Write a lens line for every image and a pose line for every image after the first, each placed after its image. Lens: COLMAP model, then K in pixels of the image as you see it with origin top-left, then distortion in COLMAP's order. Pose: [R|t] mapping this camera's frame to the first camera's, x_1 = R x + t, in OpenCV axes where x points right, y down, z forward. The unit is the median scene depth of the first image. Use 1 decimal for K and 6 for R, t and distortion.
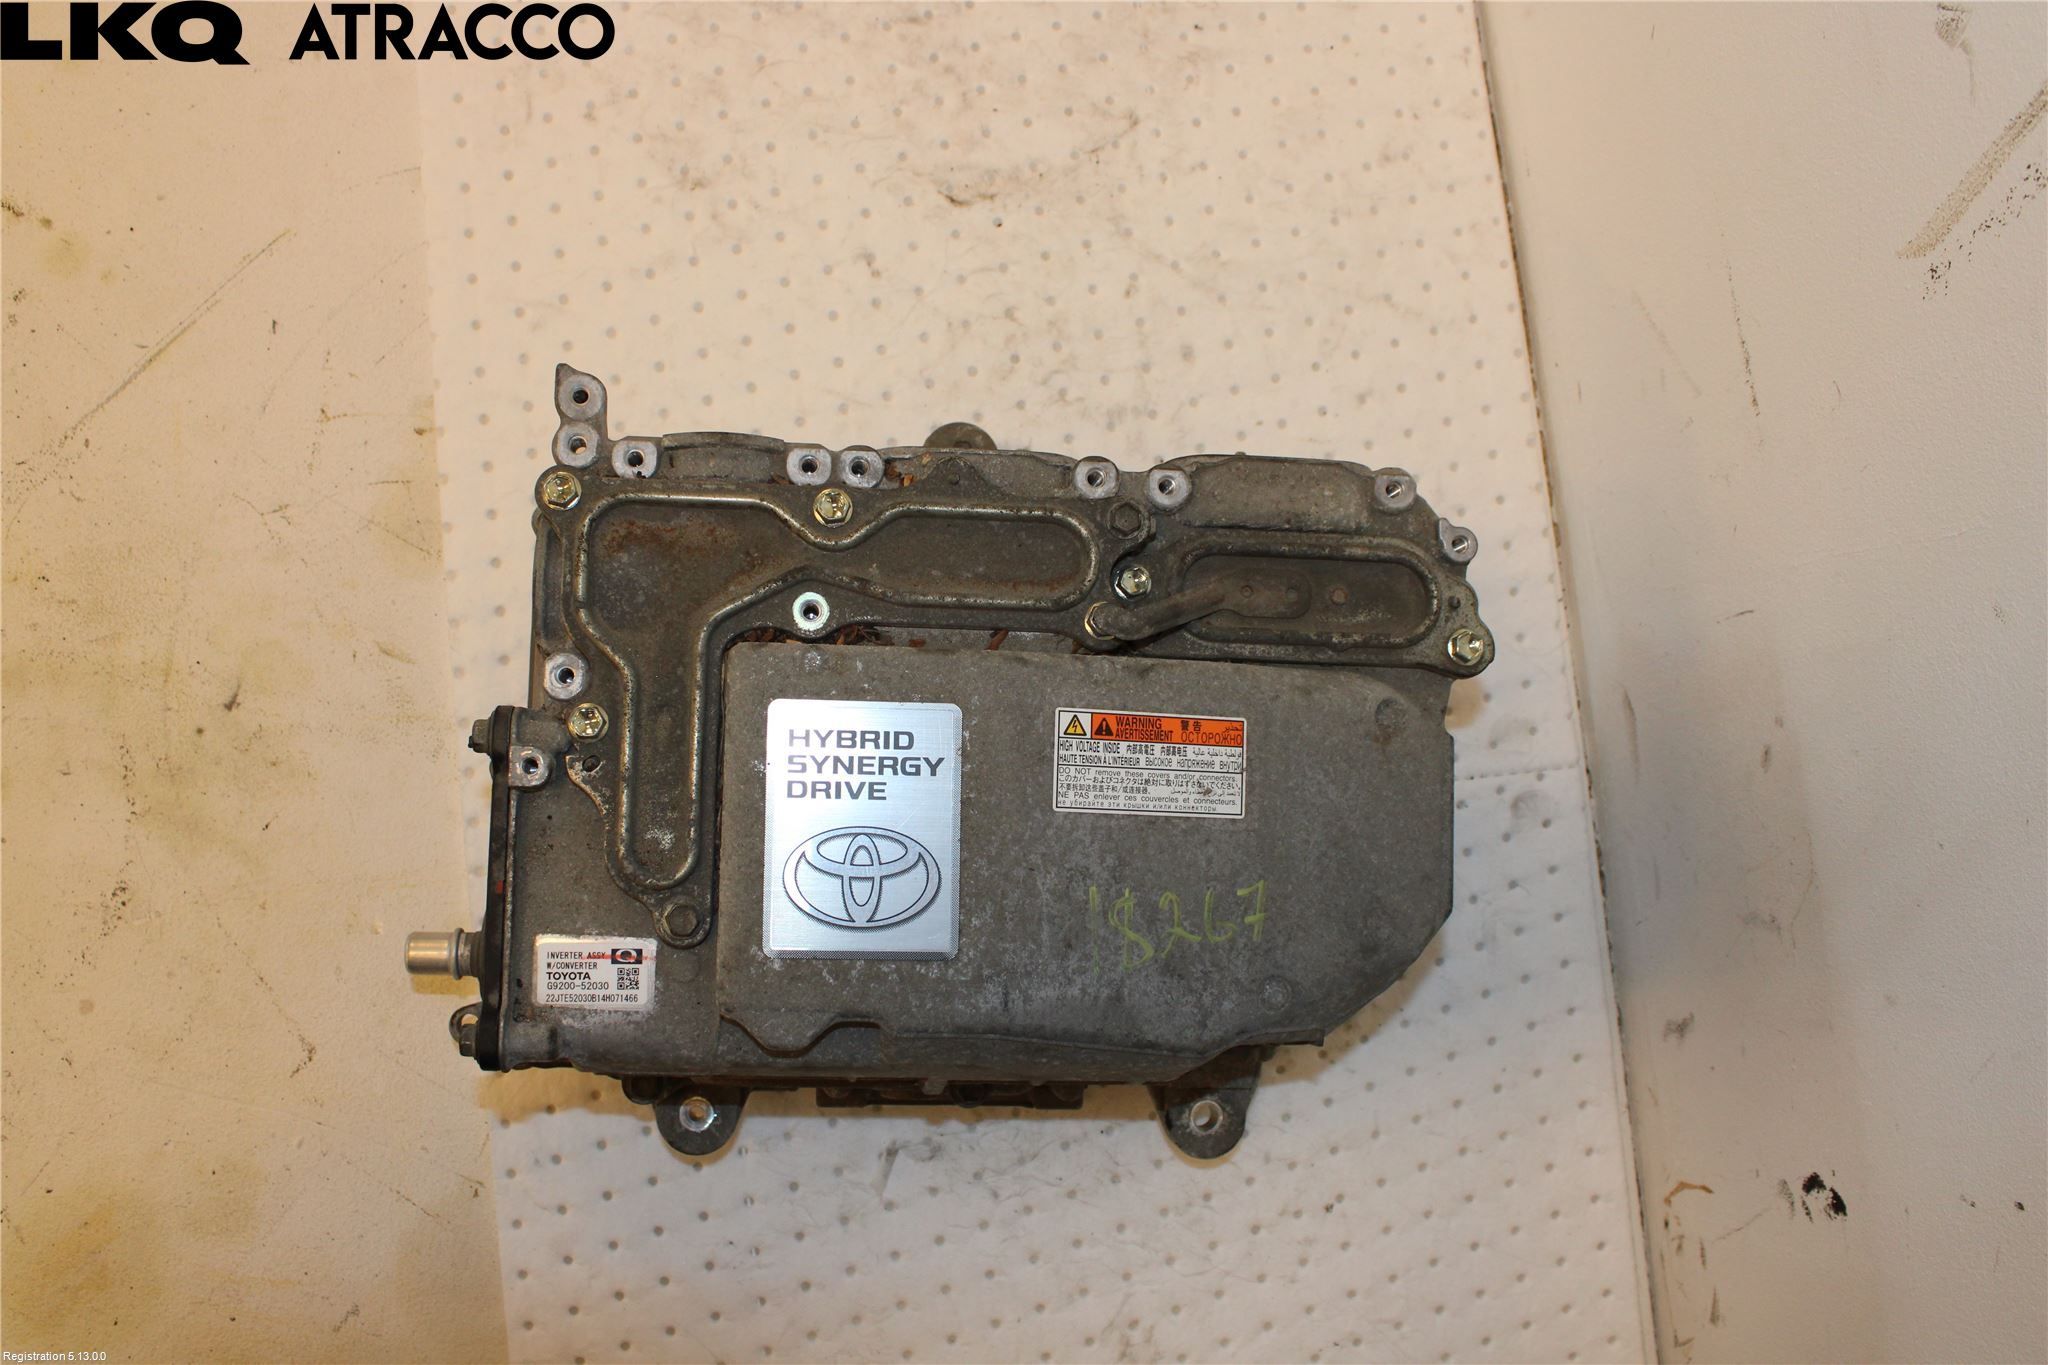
lens RADIAL K [[1938.3, 0, 1024.0], [0, 1938.3, 682.5], [0, 0, 1]] dist [-0.007055, -0.000872]
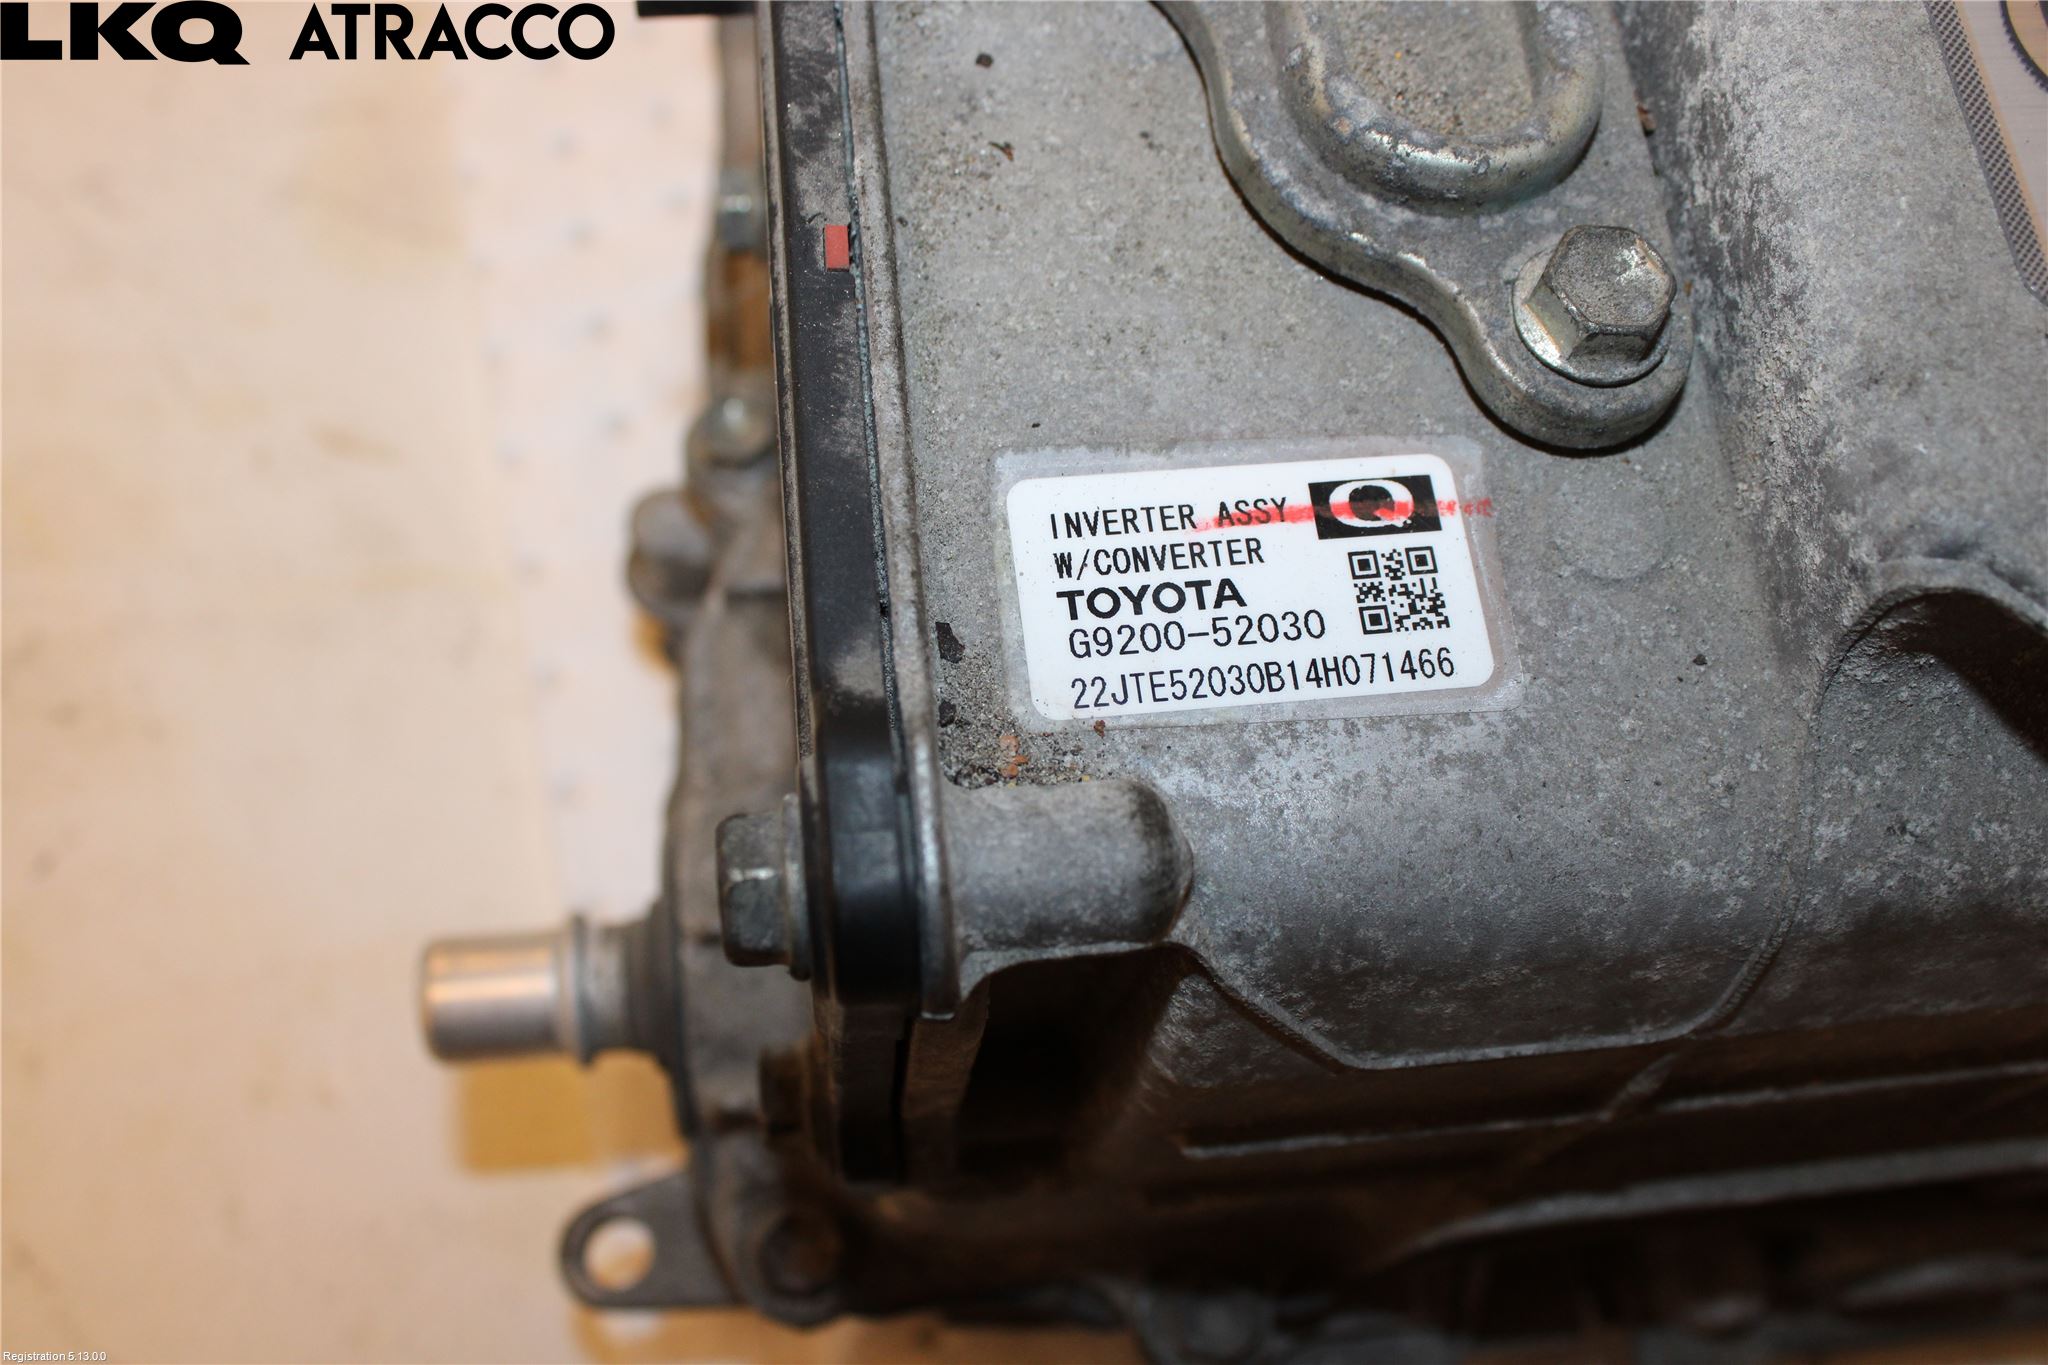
lens RADIAL K [[2053.0, 0, 1024.0], [0, 2053.0, 682.5], [0, 0, 1]] dist [-0.162227, 0.012730]
pose [[0.992876, -0.116194, 0.026394, -0.257658], [0.118962, 0.954071, -0.274949, 0.226812], [0.006766, 0.276131, 0.961096, 0.763708]]
